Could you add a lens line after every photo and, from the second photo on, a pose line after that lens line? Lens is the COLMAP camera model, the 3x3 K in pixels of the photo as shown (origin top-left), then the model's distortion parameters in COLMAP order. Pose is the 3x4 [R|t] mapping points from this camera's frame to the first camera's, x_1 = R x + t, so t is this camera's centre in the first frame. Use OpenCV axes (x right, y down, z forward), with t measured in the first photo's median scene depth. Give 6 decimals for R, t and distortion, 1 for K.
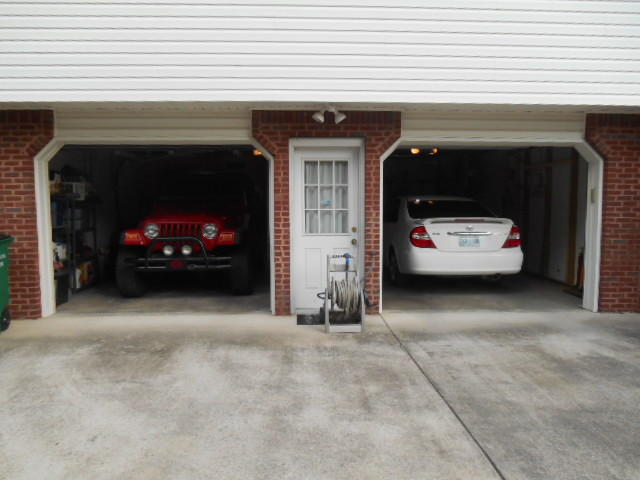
lens RADIAL K [[489.5, 0, 320.0], [0, 489.5, 240.0], [0, 0, 1]] dist [-0.030996, 0.001986]
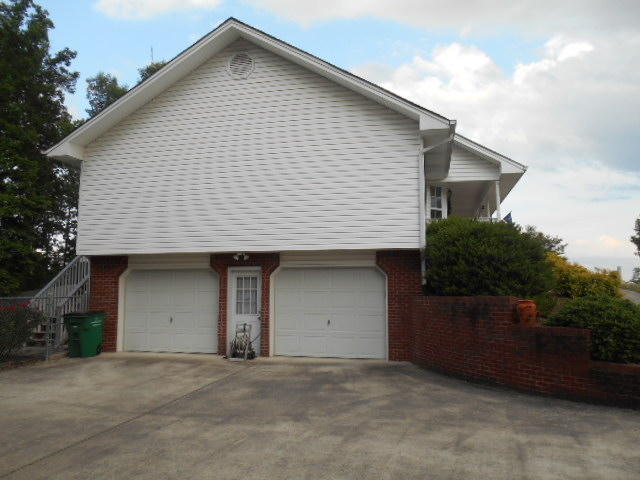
lens RADIAL K [[489.5, 0, 320.0], [0, 489.5, 240.0], [0, 0, 1]] dist [-0.030996, 0.001986]
pose [[0.966238, -0.027943, -0.256130, 0.832437], [-0.019357, 0.983419, -0.180314, 0.044525], [0.256922, 0.179184, 0.949676, -0.865576]]
